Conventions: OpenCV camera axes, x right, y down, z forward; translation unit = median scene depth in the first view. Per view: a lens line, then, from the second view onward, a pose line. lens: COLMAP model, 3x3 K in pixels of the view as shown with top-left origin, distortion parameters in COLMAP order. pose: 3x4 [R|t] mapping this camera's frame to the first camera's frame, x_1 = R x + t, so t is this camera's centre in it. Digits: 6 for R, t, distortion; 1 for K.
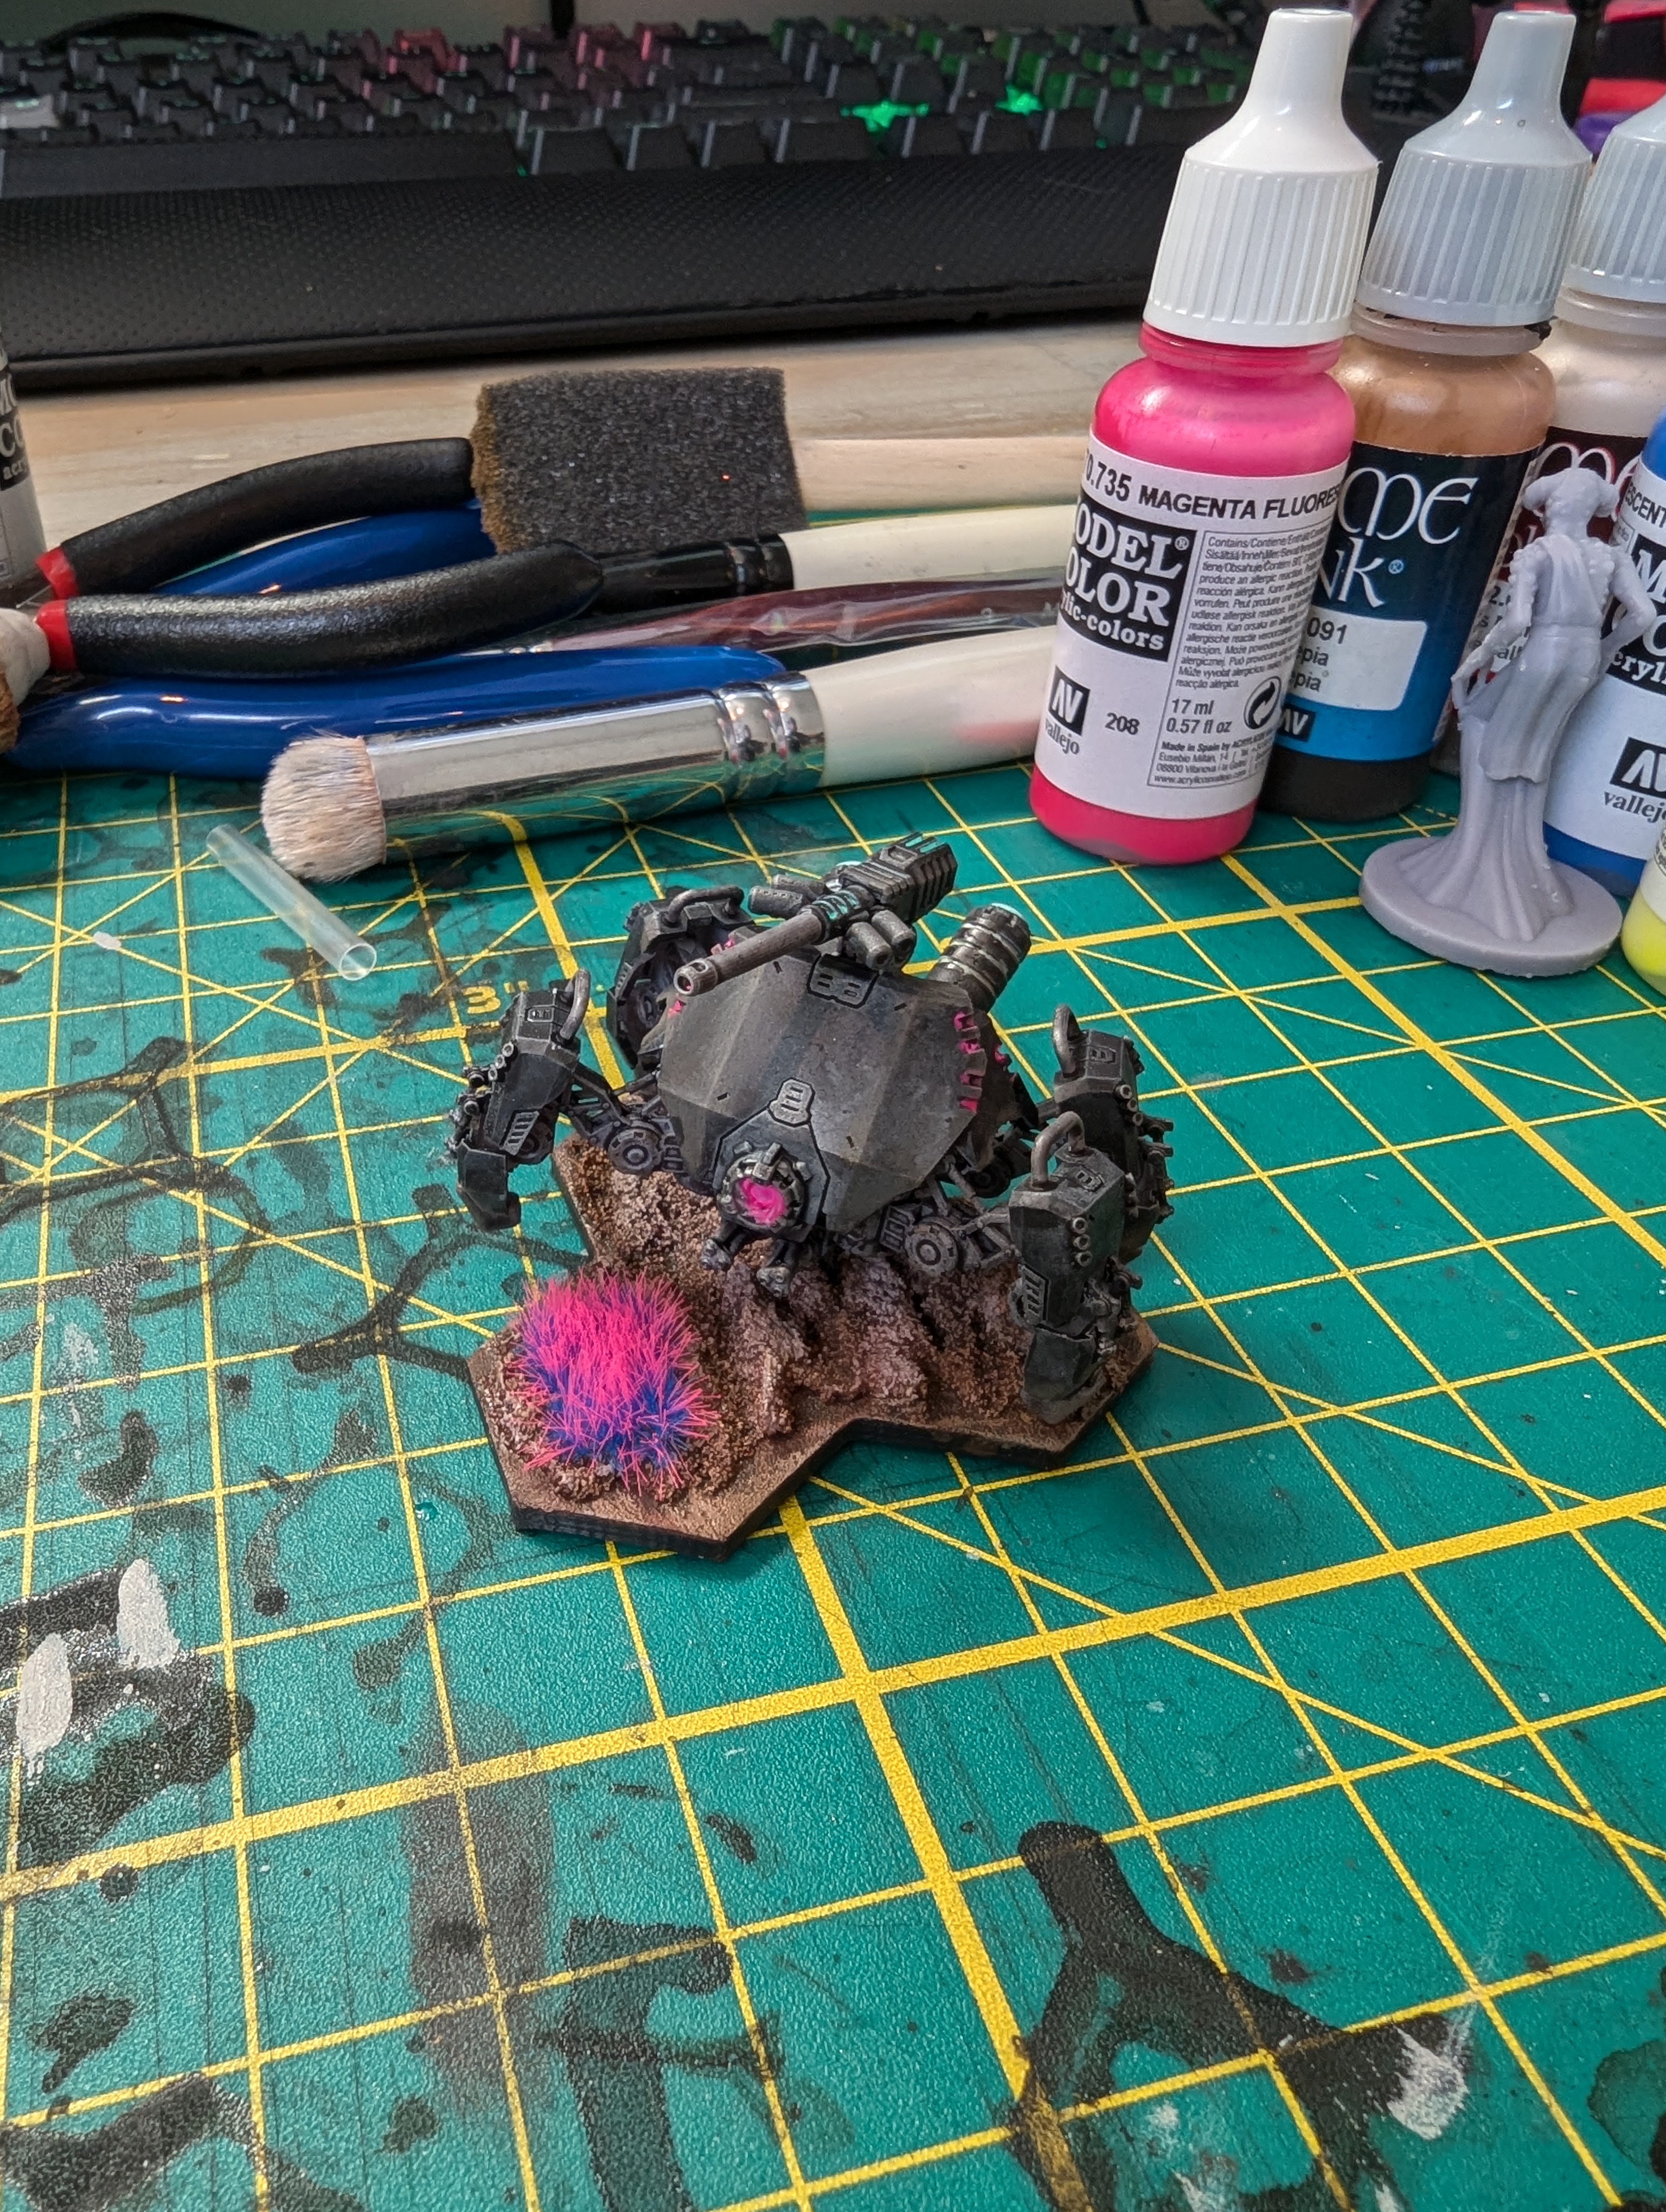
lens RADIAL K [[1620.8, 0, 616.9], [0, 1620.8, 1083.8], [0, 0, 1]] dist [-0.002398, 0.002941]
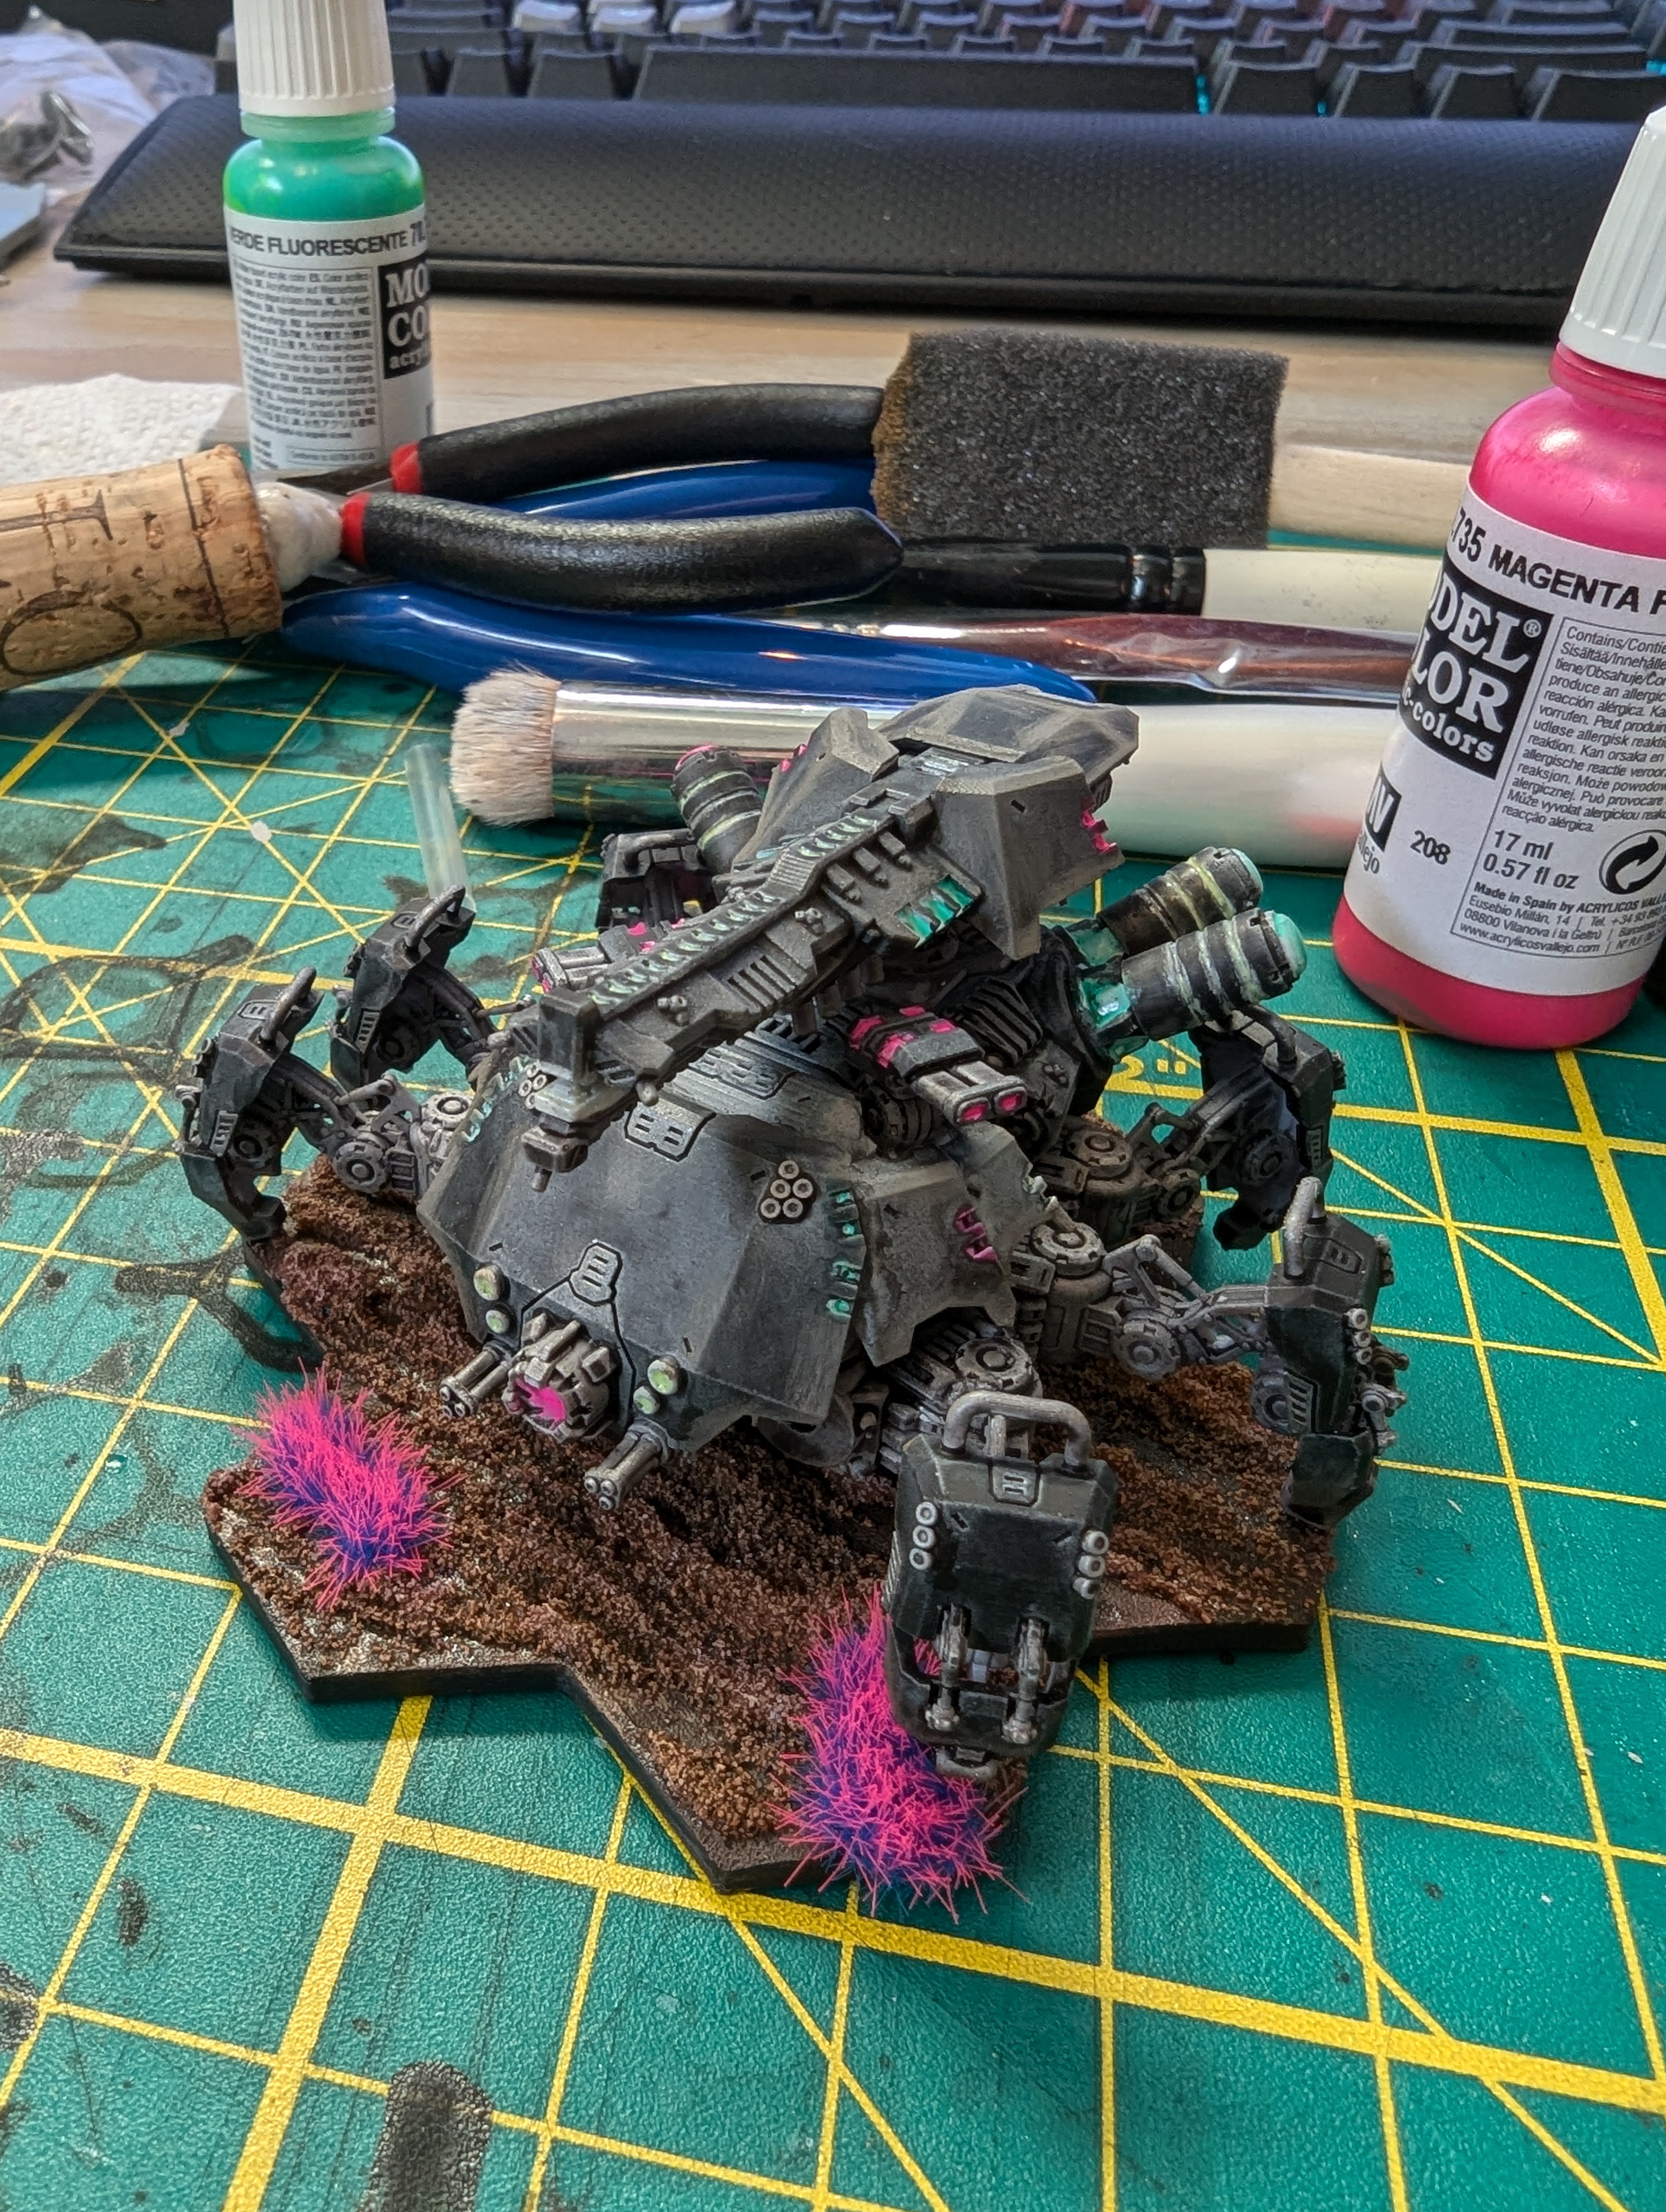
lens RADIAL K [[1735.6, 0, 587.0], [0, 1735.6, 1068.2], [0, 0, 1]] dist [-0.000881, -0.002796]
pose [[0.892309, 0.268109, -0.363183, 0.294529], [-0.269924, 0.961744, 0.046798, -0.054166], [0.361836, 0.056273, 0.930542, 0.098666]]
